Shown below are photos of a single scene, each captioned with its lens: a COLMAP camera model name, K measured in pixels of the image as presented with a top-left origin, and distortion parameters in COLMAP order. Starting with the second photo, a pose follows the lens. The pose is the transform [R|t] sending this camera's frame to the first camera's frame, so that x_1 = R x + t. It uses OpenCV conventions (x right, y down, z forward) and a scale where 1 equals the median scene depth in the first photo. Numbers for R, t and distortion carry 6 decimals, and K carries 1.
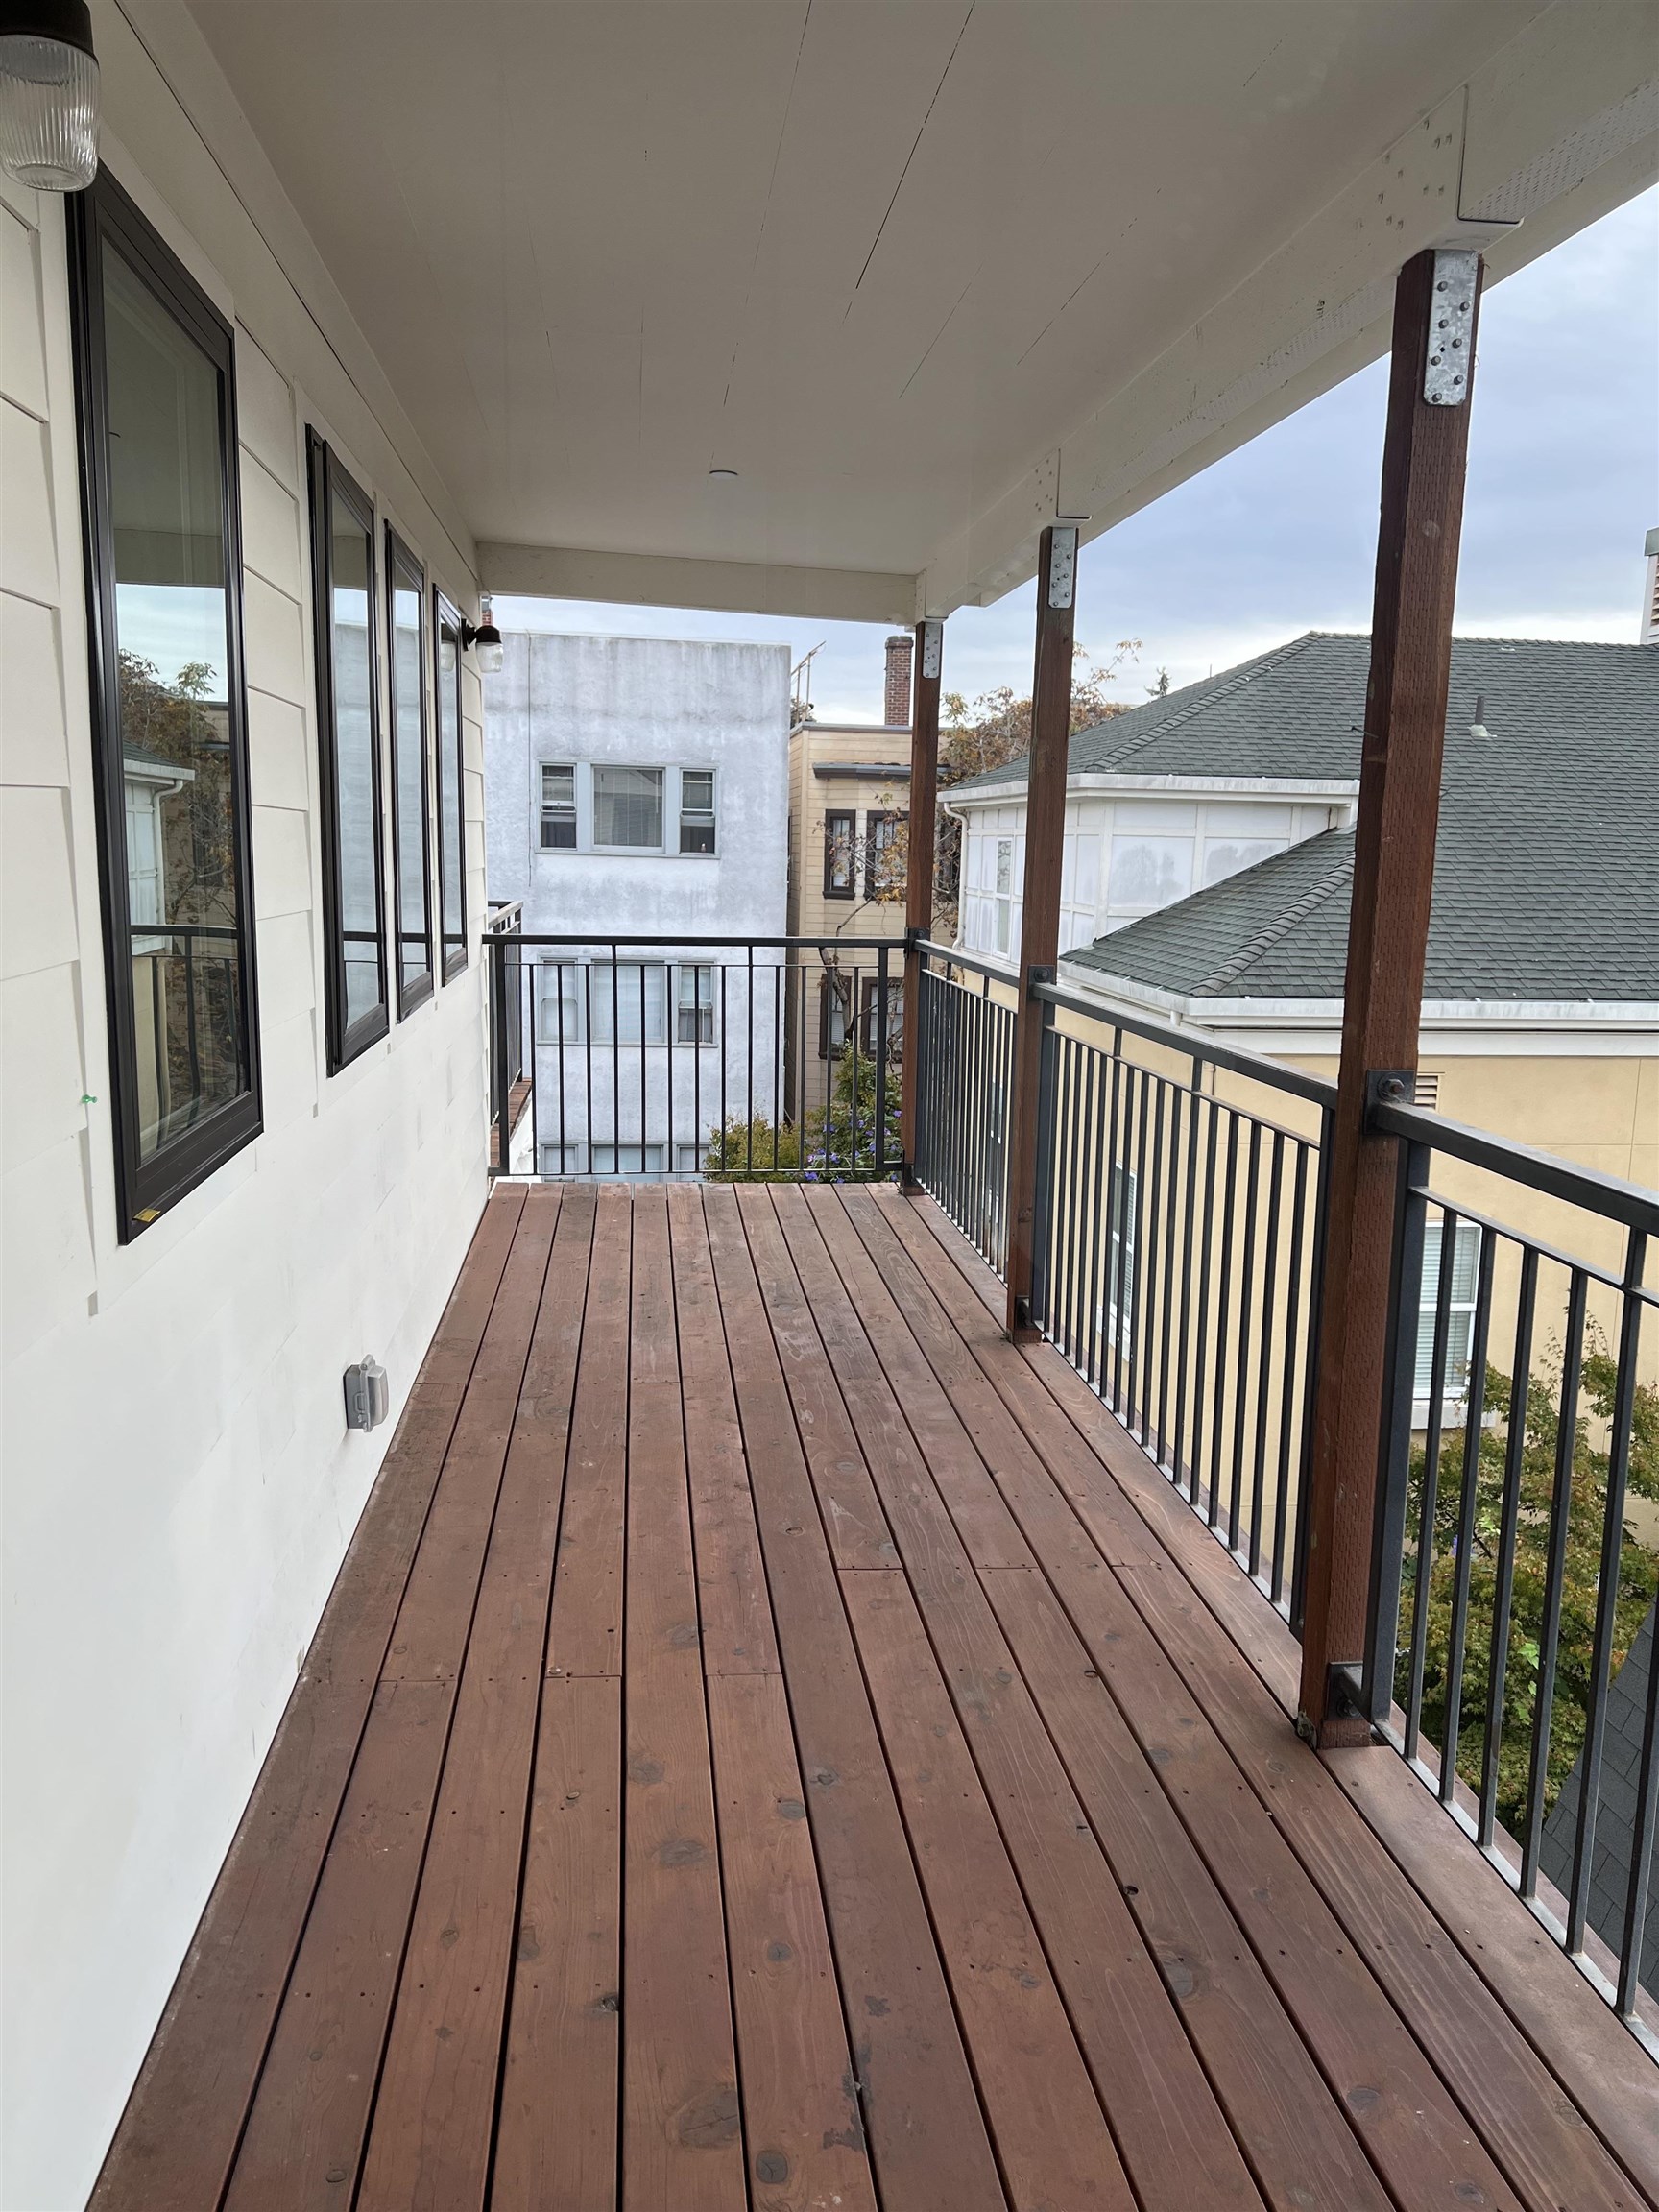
lens RADIAL K [[1652.7, 0, 832.0], [0, 1652.7, 1111.9], [0, 0, 1]] dist [0.001680, -0.000709]
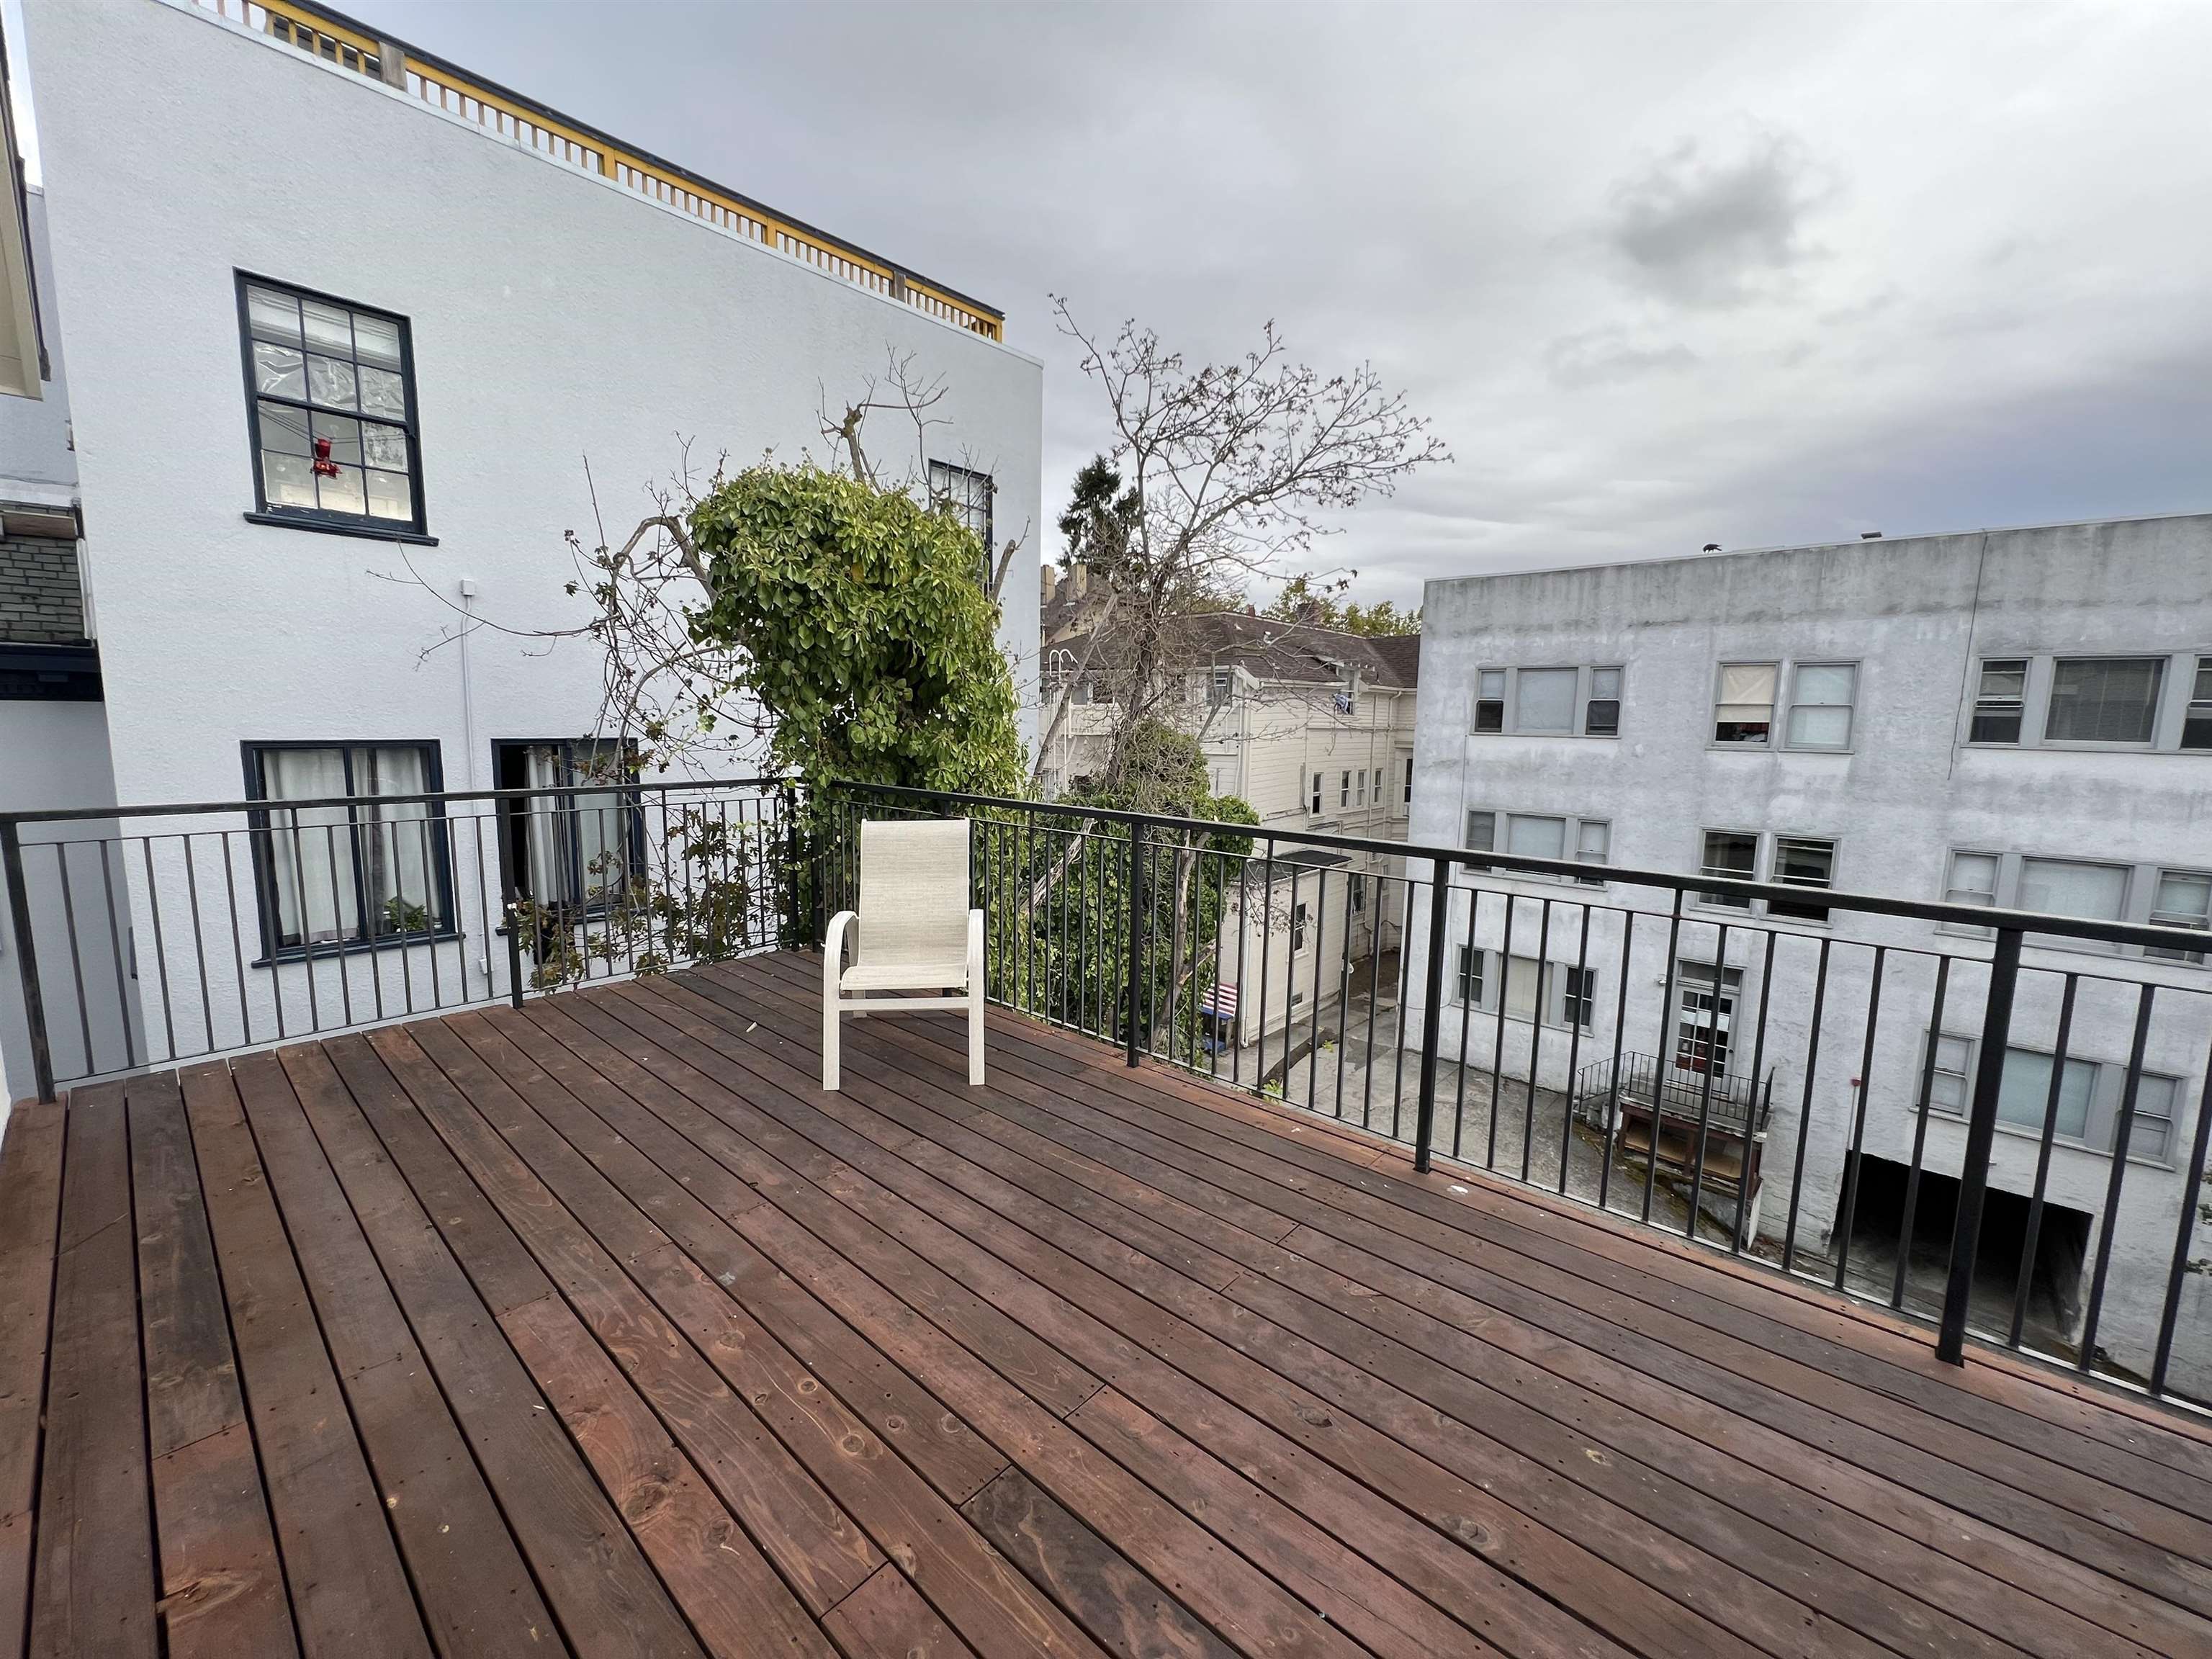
lens RADIAL K [[889.6, 0, 1101.9], [0, 889.6, 838.0], [0, 0, 1]] dist [0.001942, 0.000042]
pose [[0.581477, 0.097489, -0.807700, -0.037436], [-0.129754, 0.991199, 0.026225, -0.046244], [0.803149, 0.089554, 0.589010, 0.252258]]
